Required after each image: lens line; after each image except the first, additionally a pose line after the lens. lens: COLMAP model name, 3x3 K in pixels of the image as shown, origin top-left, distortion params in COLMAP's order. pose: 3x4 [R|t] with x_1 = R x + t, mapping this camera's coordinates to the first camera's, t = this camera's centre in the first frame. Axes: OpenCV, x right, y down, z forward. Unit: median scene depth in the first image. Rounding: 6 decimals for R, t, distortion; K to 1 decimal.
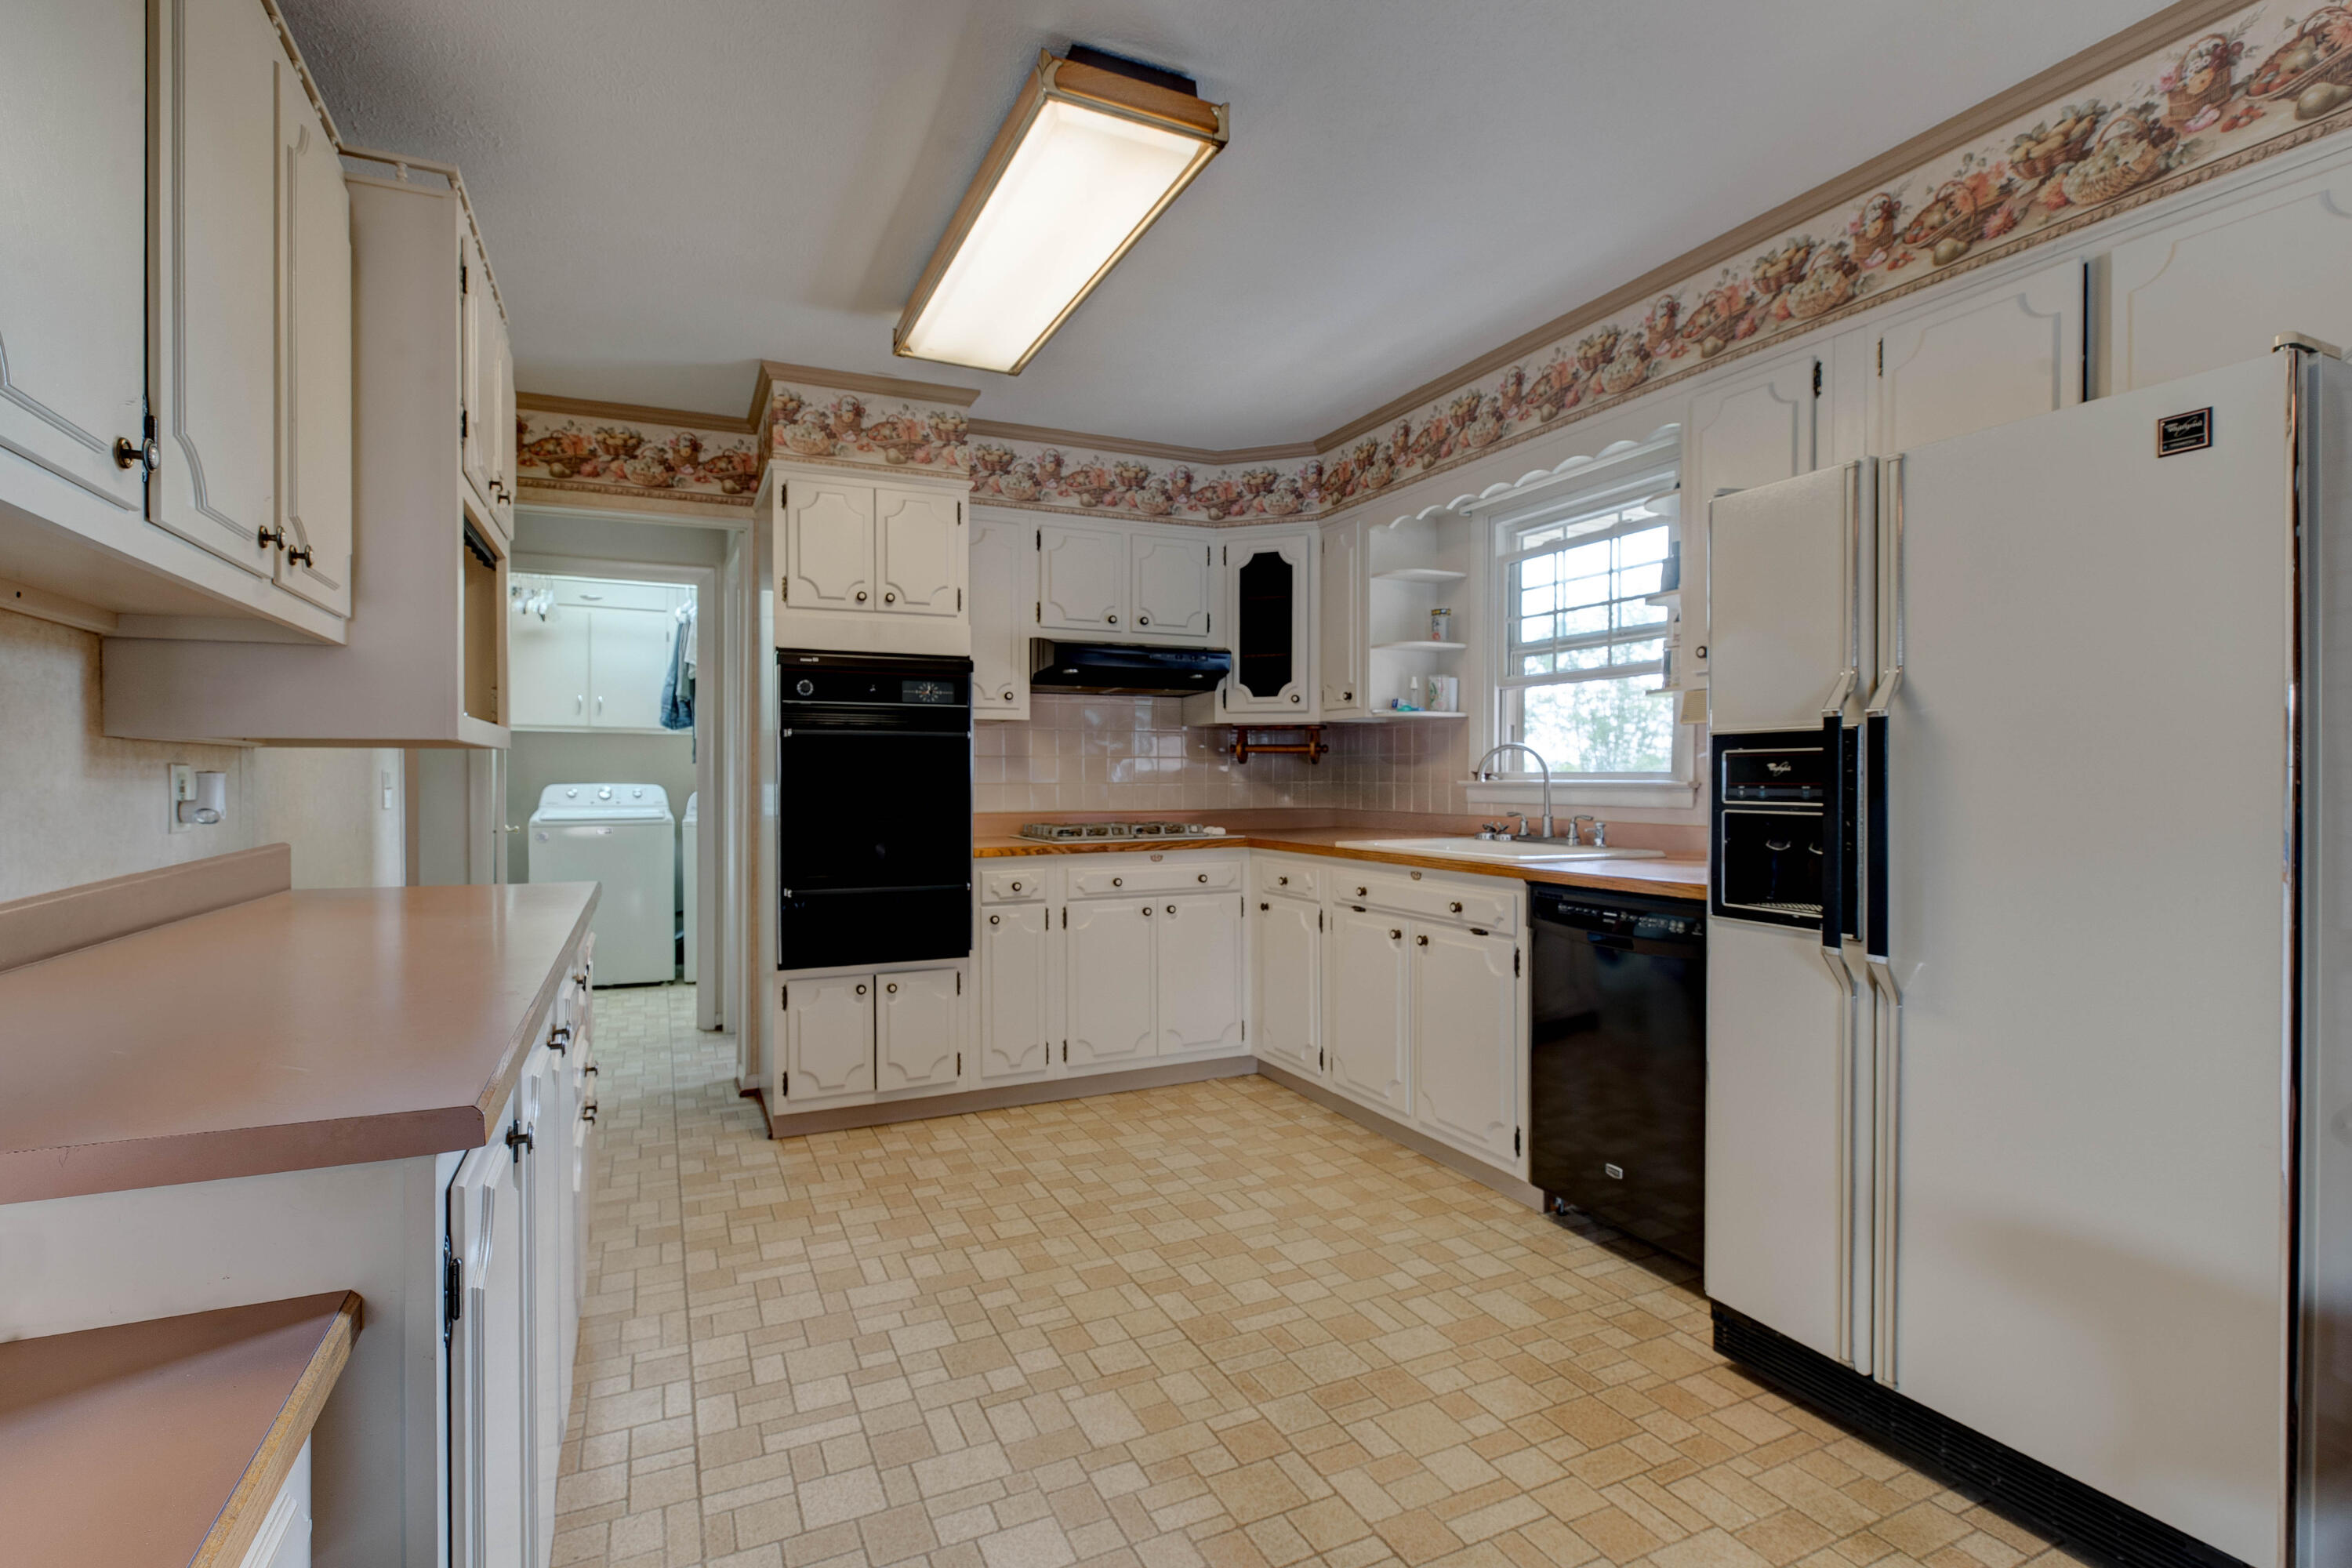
lens RADIAL K [[1135.4, 0, 1171.6], [0, 1135.4, 776.1], [0, 0, 1]] dist [-0.003003, 0.002401]
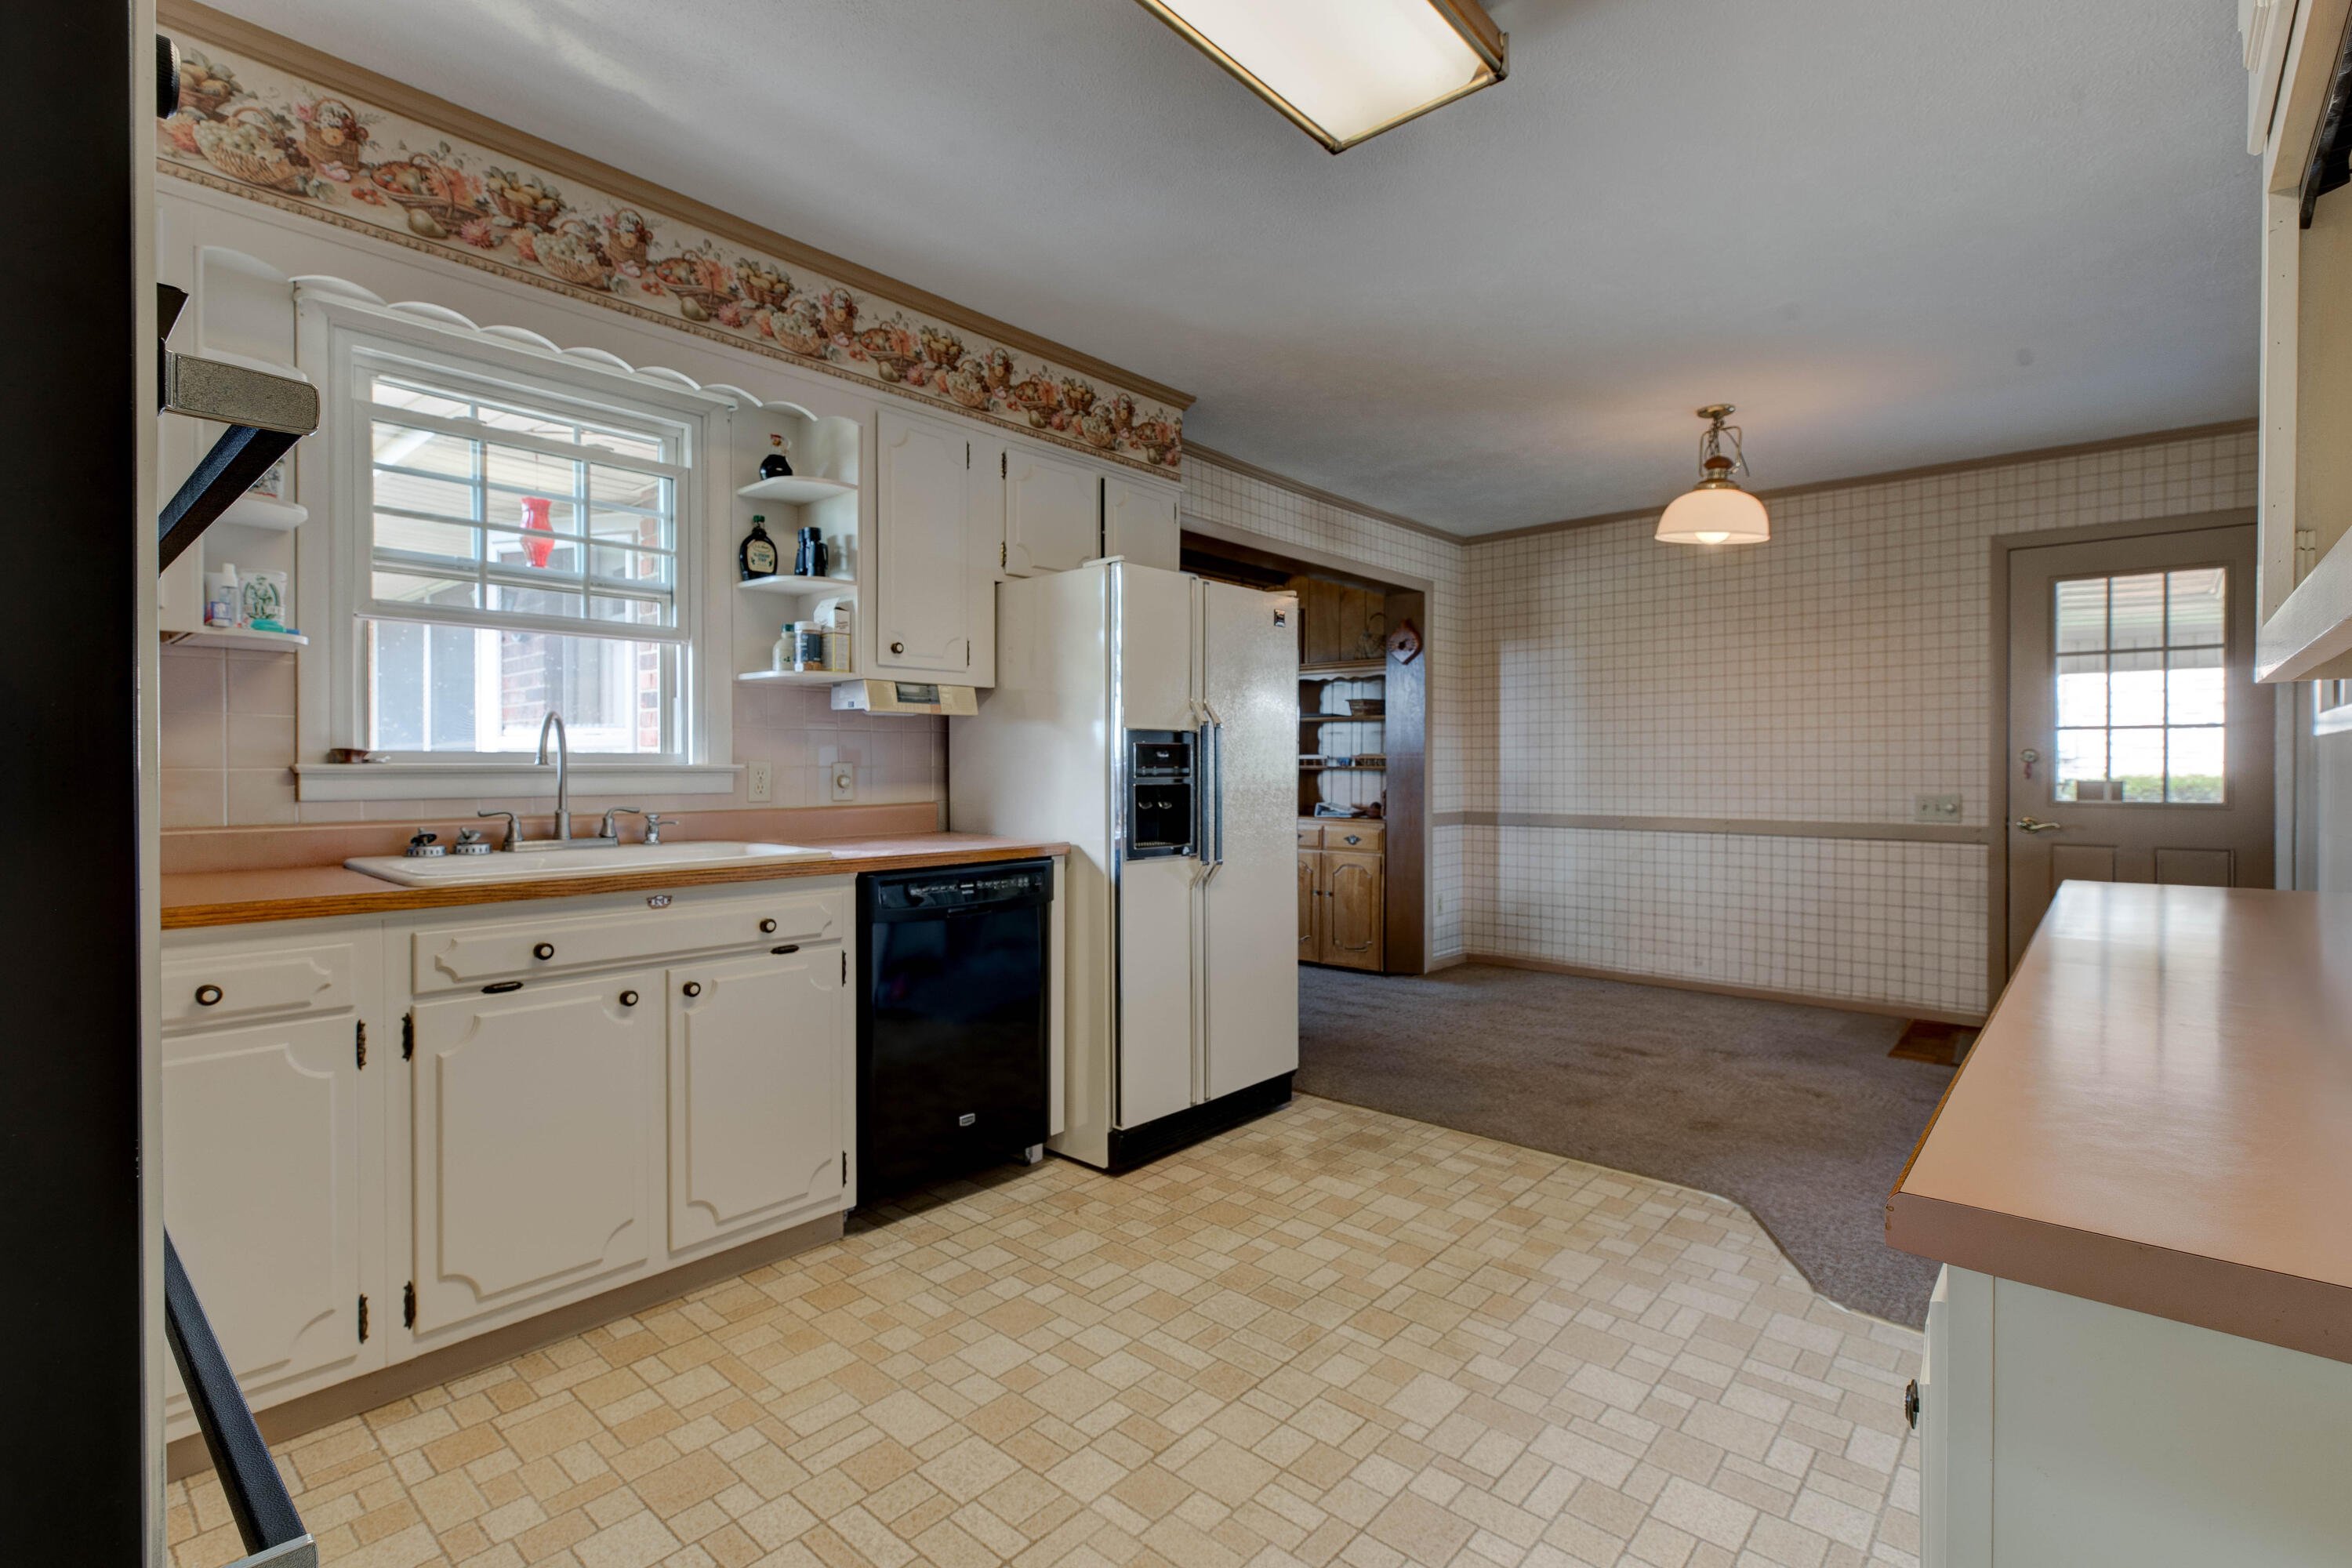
lens RADIAL K [[1135.4, 0, 1163.9], [0, 1135.4, 776.3], [0, 0, 1]] dist [-0.003003, 0.002401]
pose [[-0.426498, -0.008035, 0.904453, -0.596354], [-0.001830, 0.999966, 0.008021, 0.006341], [-0.904487, 0.001766, -0.426498, 1.135717]]
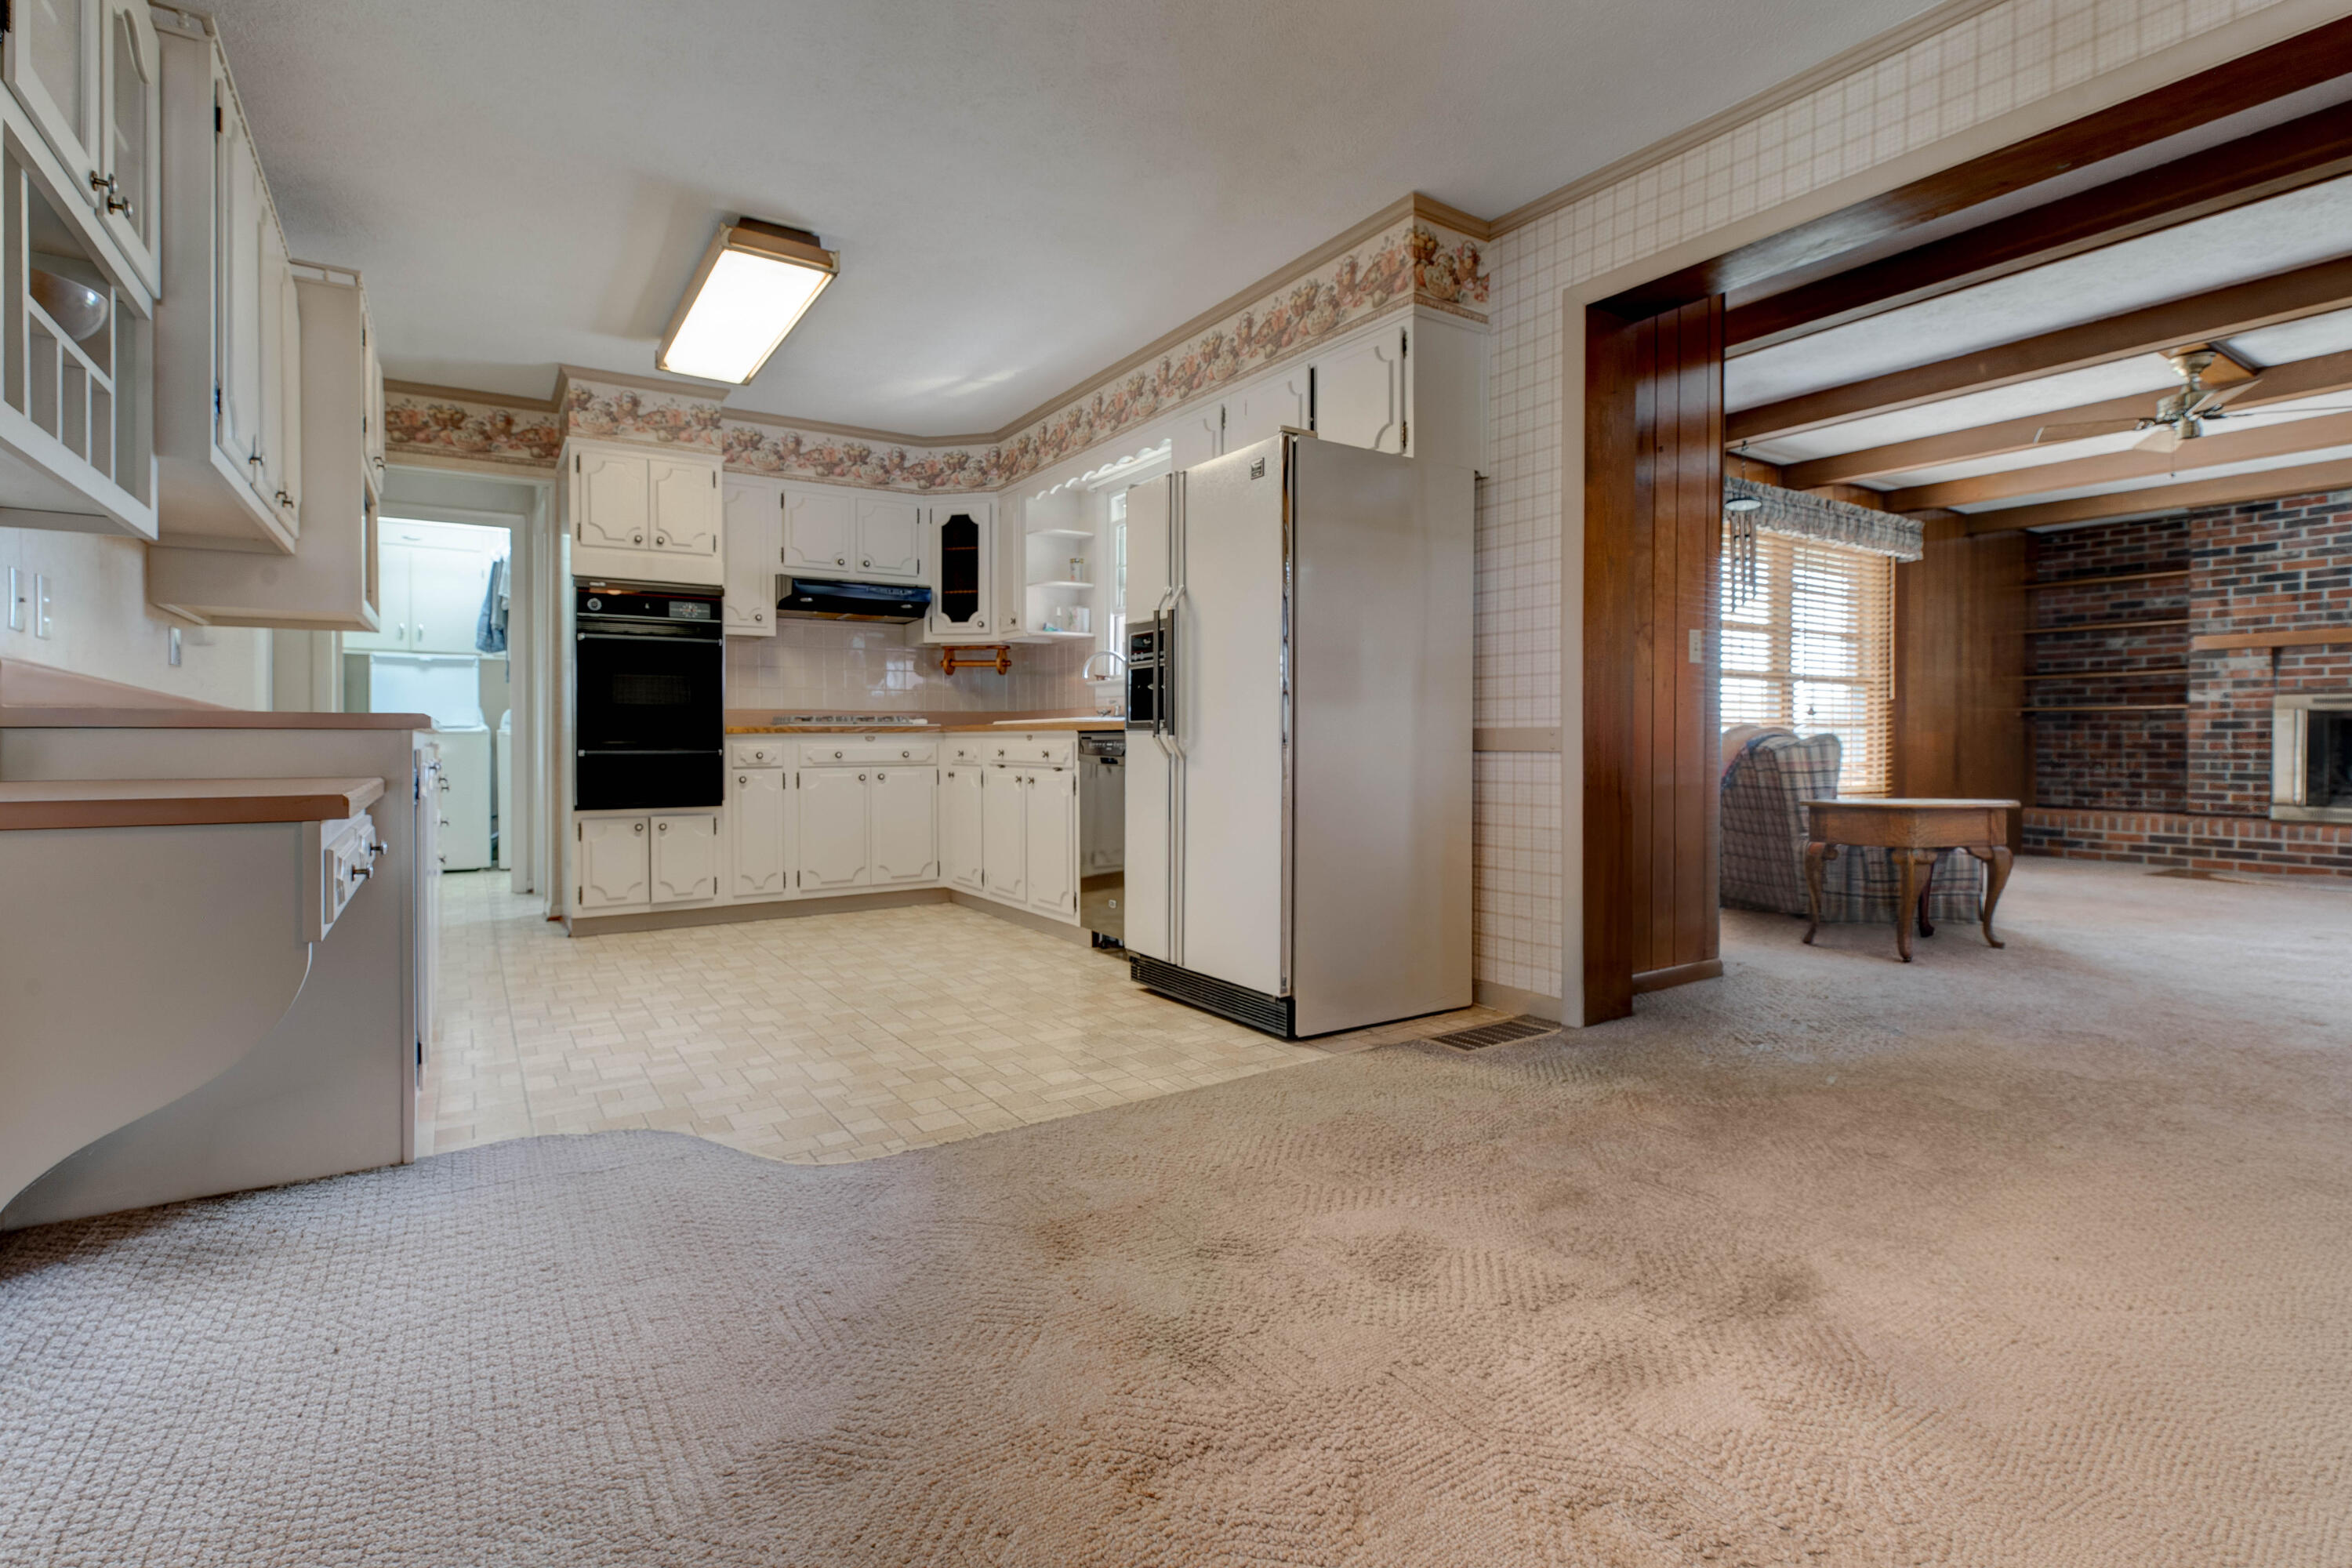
lens RADIAL K [[1135.4, 0, 1145.2], [0, 1135.4, 757.7], [0, 0, 1]] dist [-0.003003, 0.002401]
pose [[0.993331, 0.002037, 0.115281, 0.219234], [-0.003877, 0.999869, 0.015733, 0.100841], [-0.115234, -0.016075, 0.993208, -0.536248]]
